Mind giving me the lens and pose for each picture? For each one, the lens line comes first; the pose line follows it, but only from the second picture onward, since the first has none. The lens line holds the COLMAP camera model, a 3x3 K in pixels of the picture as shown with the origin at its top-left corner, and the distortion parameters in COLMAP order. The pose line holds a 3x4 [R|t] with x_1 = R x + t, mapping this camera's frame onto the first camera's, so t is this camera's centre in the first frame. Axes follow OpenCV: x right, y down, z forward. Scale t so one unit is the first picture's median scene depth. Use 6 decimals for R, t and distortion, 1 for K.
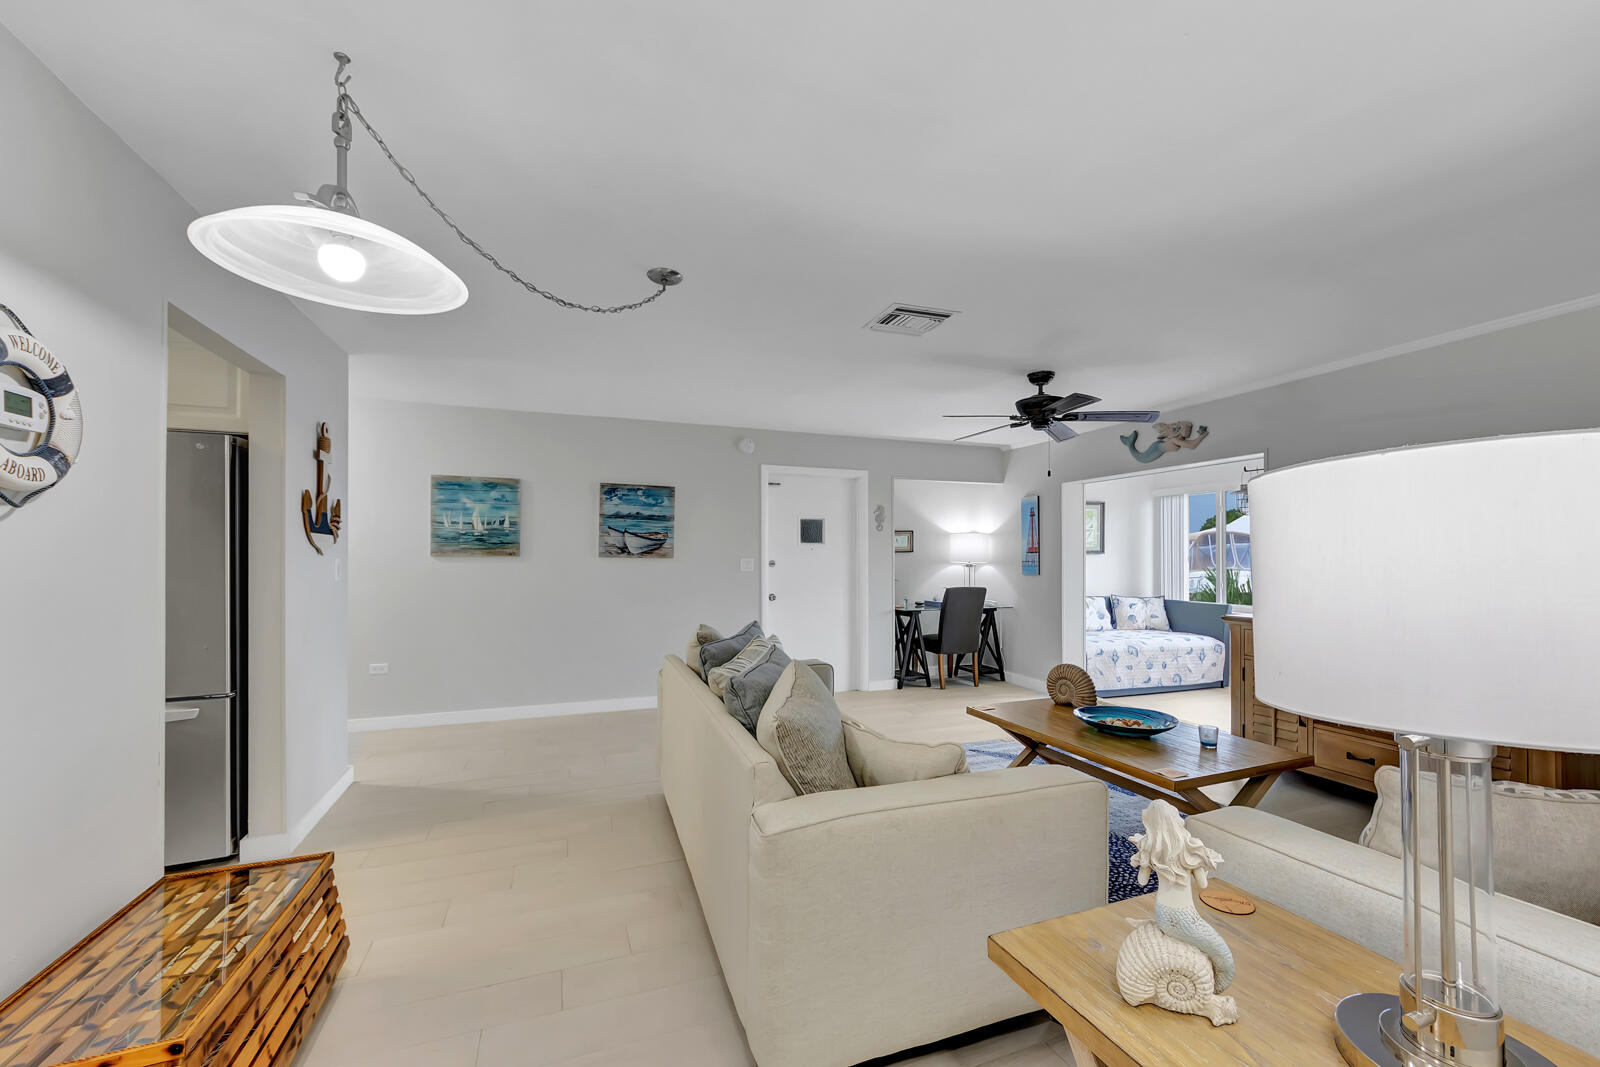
lens RADIAL K [[642.9, 0, 814.2], [0, 642.9, 550.3], [0, 0, 1]] dist [0.018488, 0.000118]
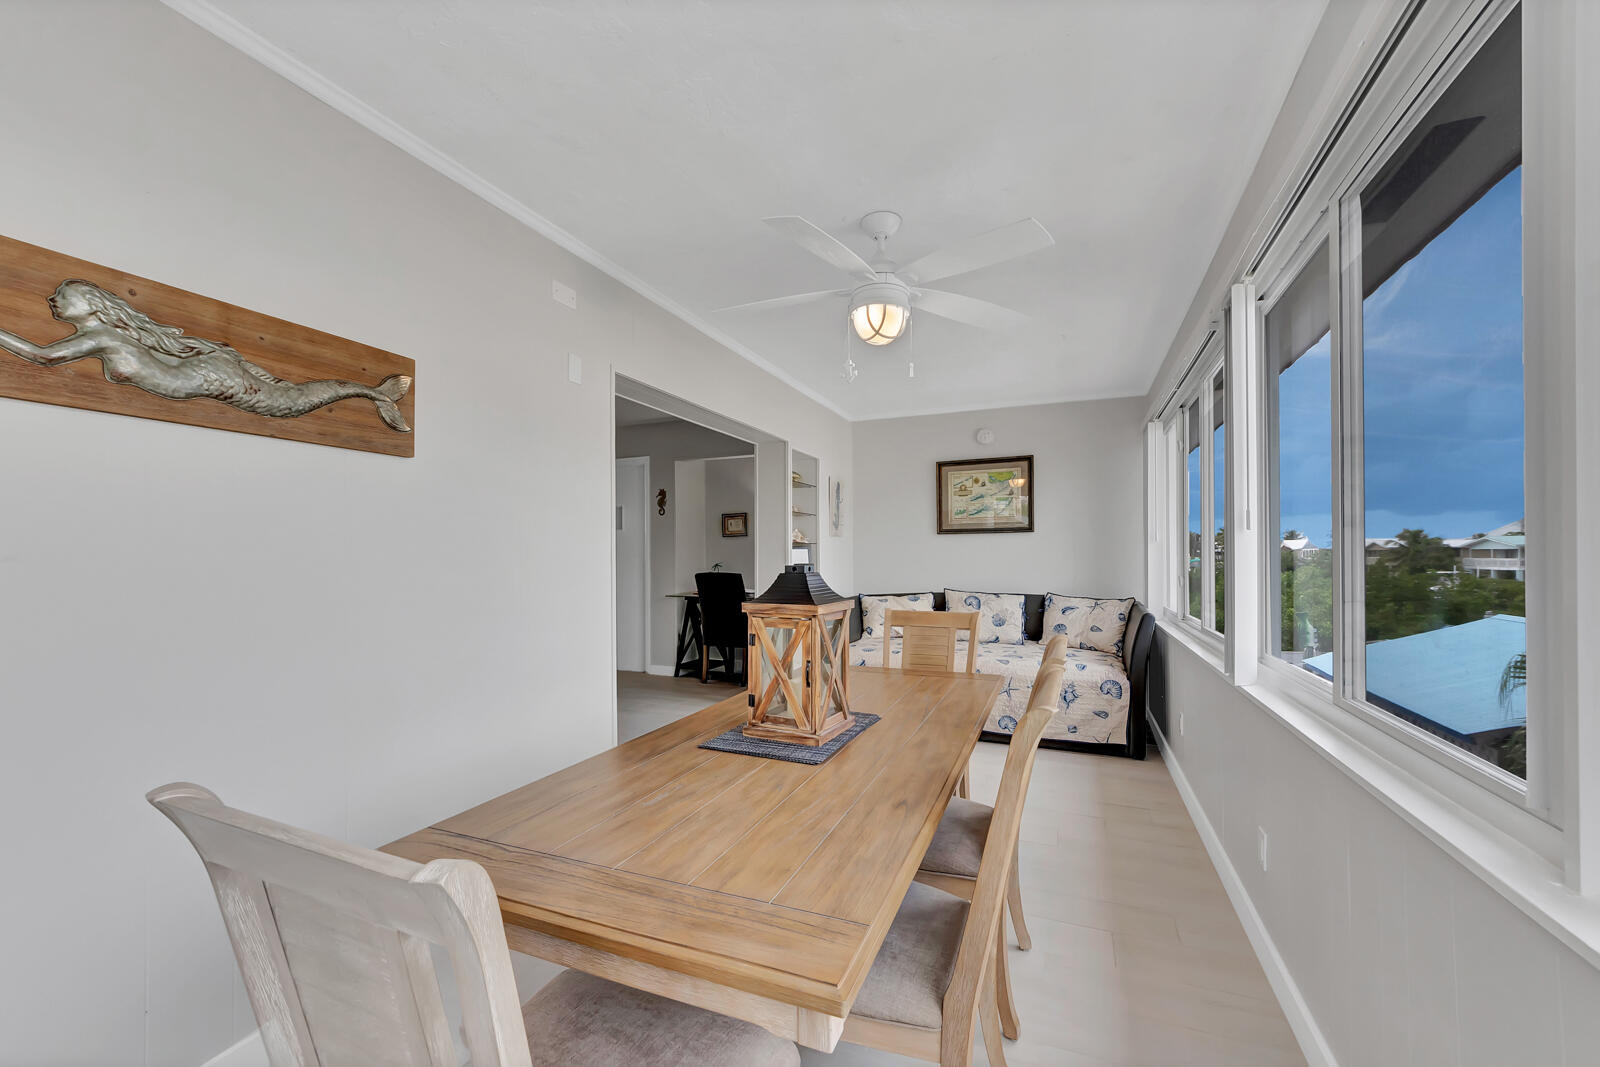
lens RADIAL K [[610.2, 0, 816.6], [0, 610.2, 547.8], [0, 0, 1]] dist [-0.002555, 0.000381]
pose [[0.732641, -0.016165, -0.680423, 1.018475], [0.013518, 0.999866, -0.009199, 0.035297], [0.680481, -0.002459, 0.732762, 0.530655]]
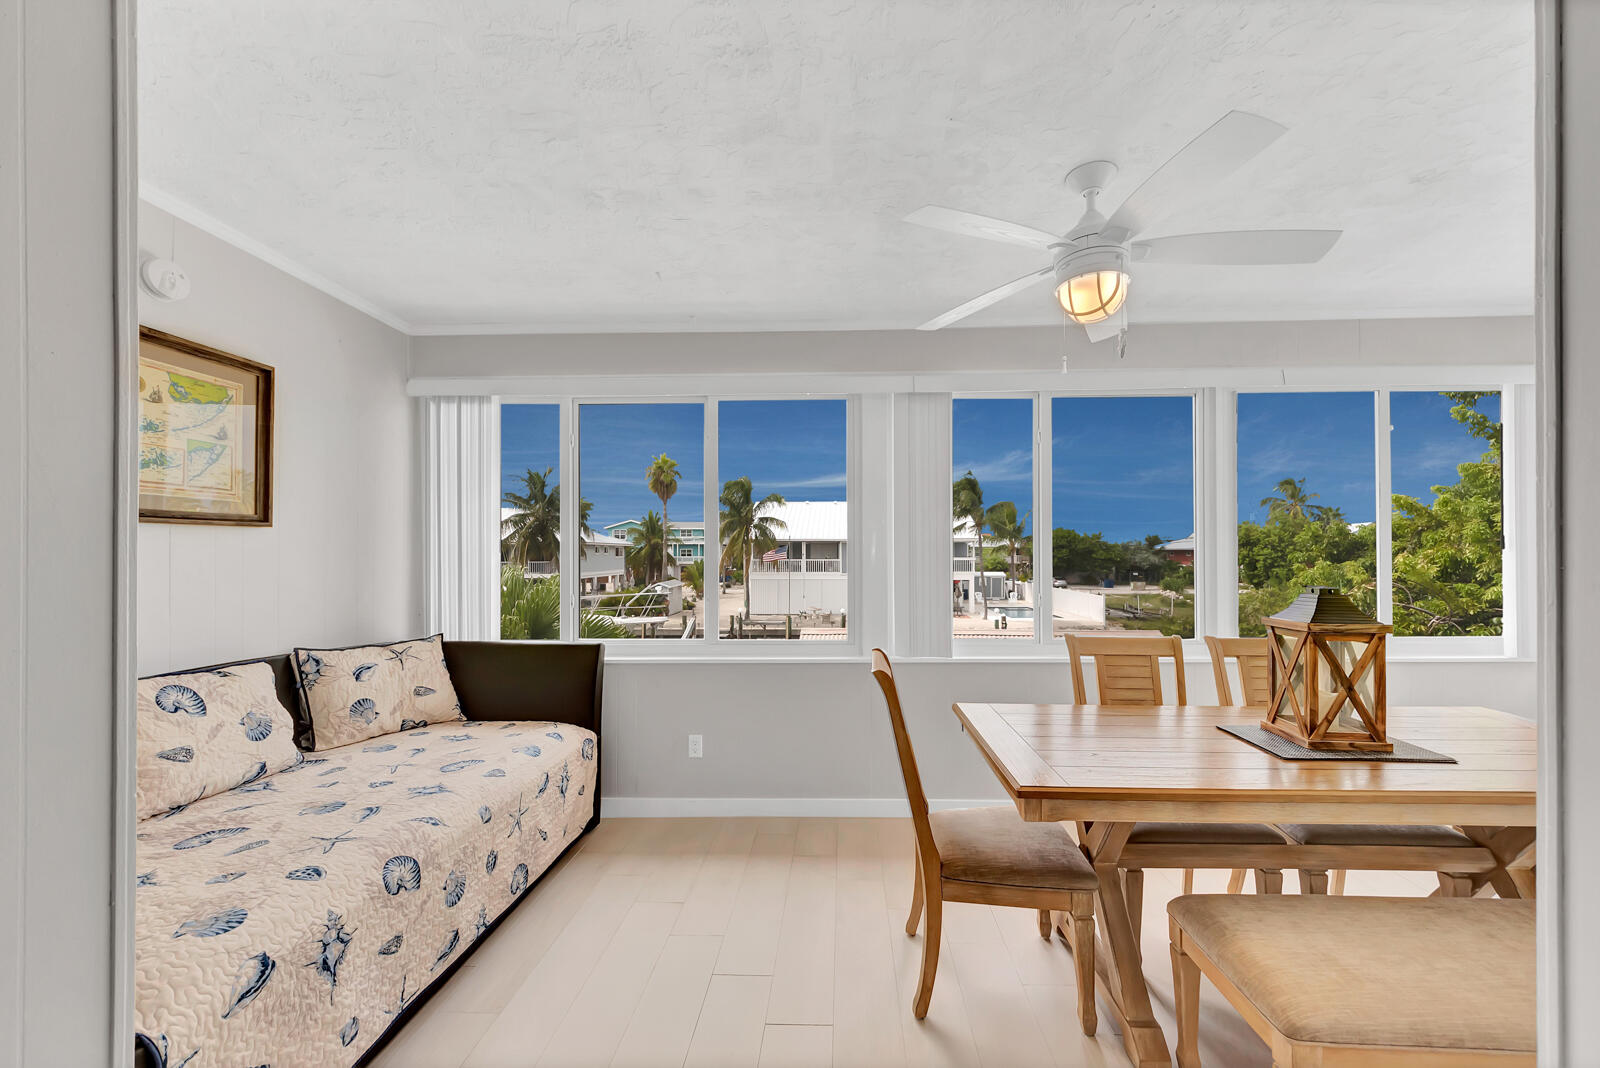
lens RADIAL K [[610.2, 0, 815.3], [0, 610.2, 549.7], [0, 0, 1]] dist [-0.002555, 0.000381]
pose [[0.398258, 0.003624, 0.917266, 0.391384], [-0.002099, 0.999993, -0.003040, 0.024255], [-0.917271, -0.000715, 0.398263, 0.882762]]
